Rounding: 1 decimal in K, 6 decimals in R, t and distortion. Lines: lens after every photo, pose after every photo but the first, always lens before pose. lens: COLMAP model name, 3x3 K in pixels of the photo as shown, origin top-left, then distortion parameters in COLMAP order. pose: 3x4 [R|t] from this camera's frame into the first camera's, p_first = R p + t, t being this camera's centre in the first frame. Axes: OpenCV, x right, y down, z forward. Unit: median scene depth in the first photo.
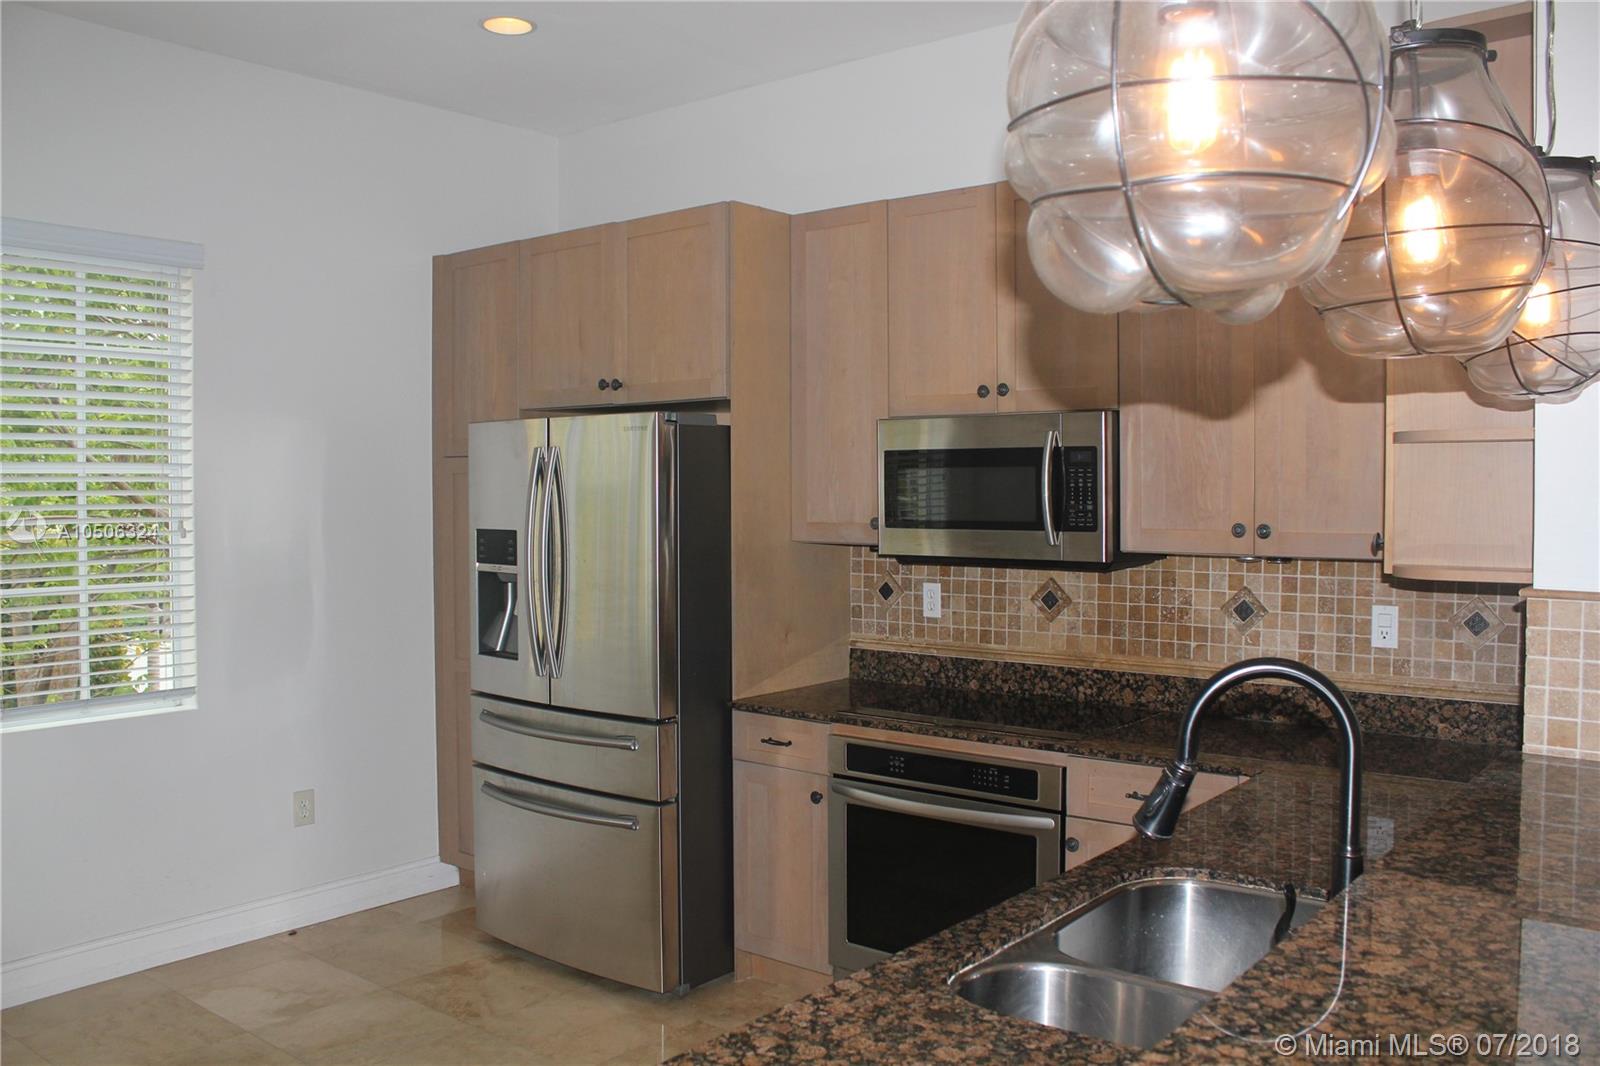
lens RADIAL K [[1313.4, 0, 808.9], [0, 1313.4, 531.6], [0, 0, 1]] dist [-0.167205, 0.153903]
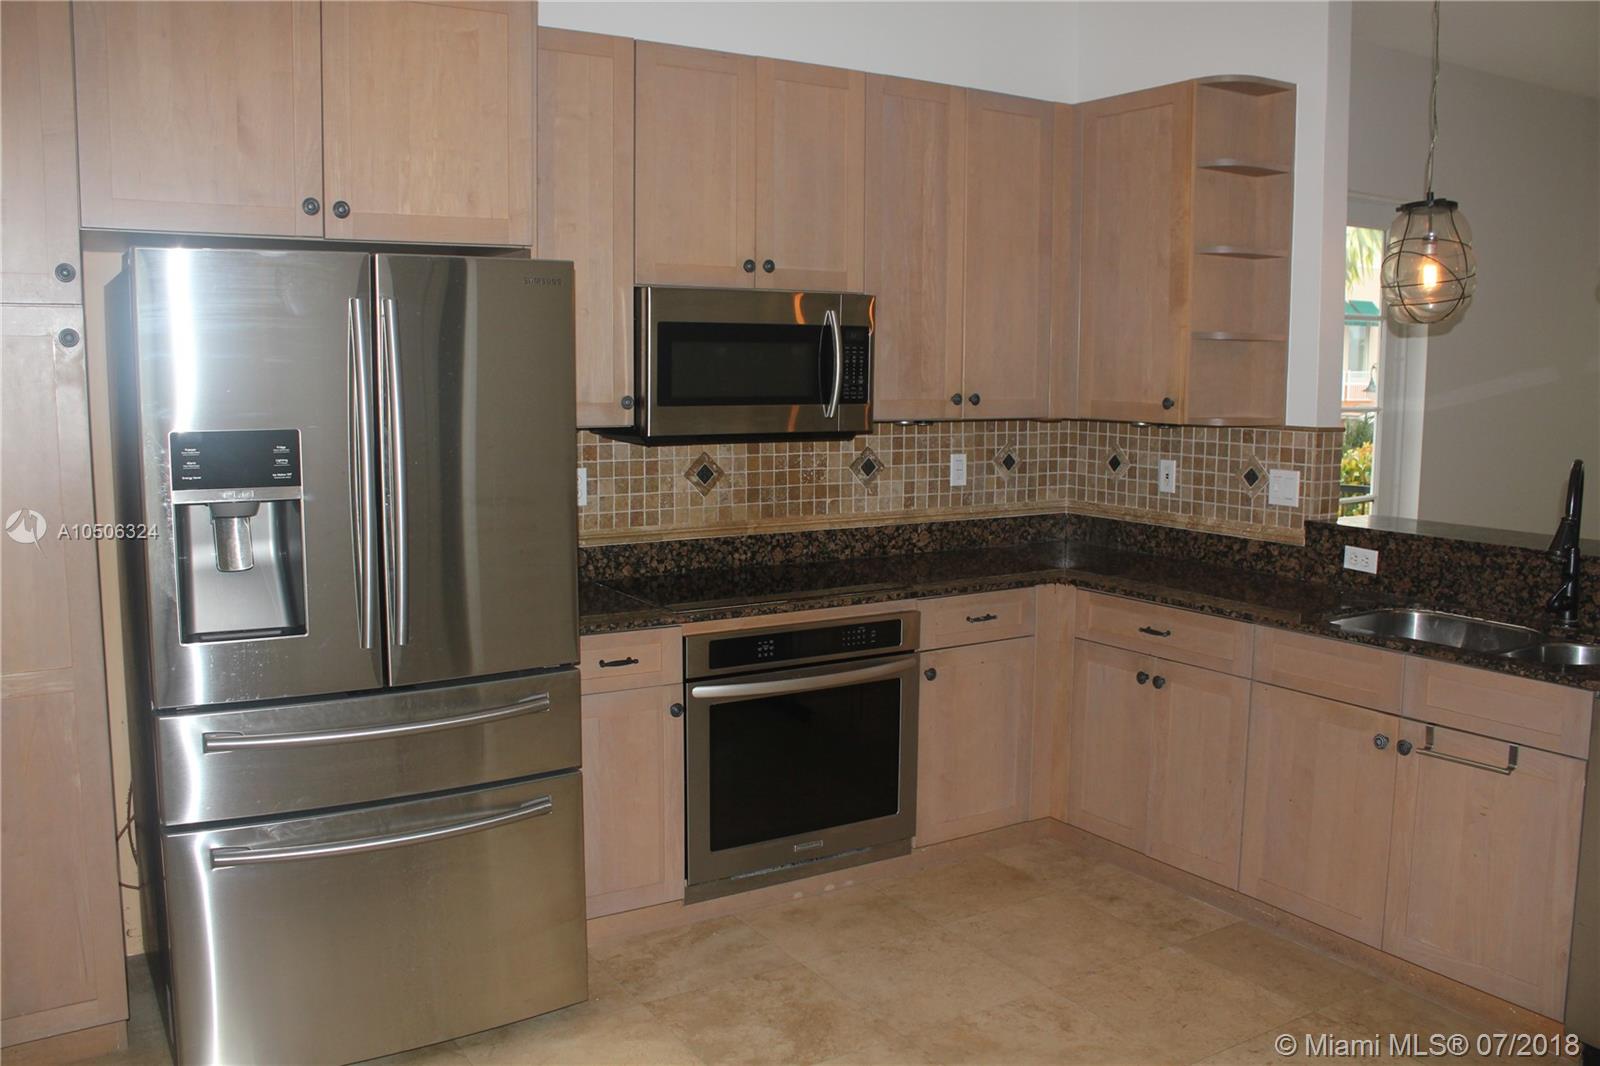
lens RADIAL K [[1313.4, 0, 808.9], [0, 1313.4, 531.6], [0, 0, 1]] dist [-0.167205, 0.153903]
pose [[0.342128, -0.115166, 0.932569, -0.772732], [0.023751, 0.993204, 0.113940, -0.018232], [-0.939353, -0.016832, 0.342539, 0.595110]]
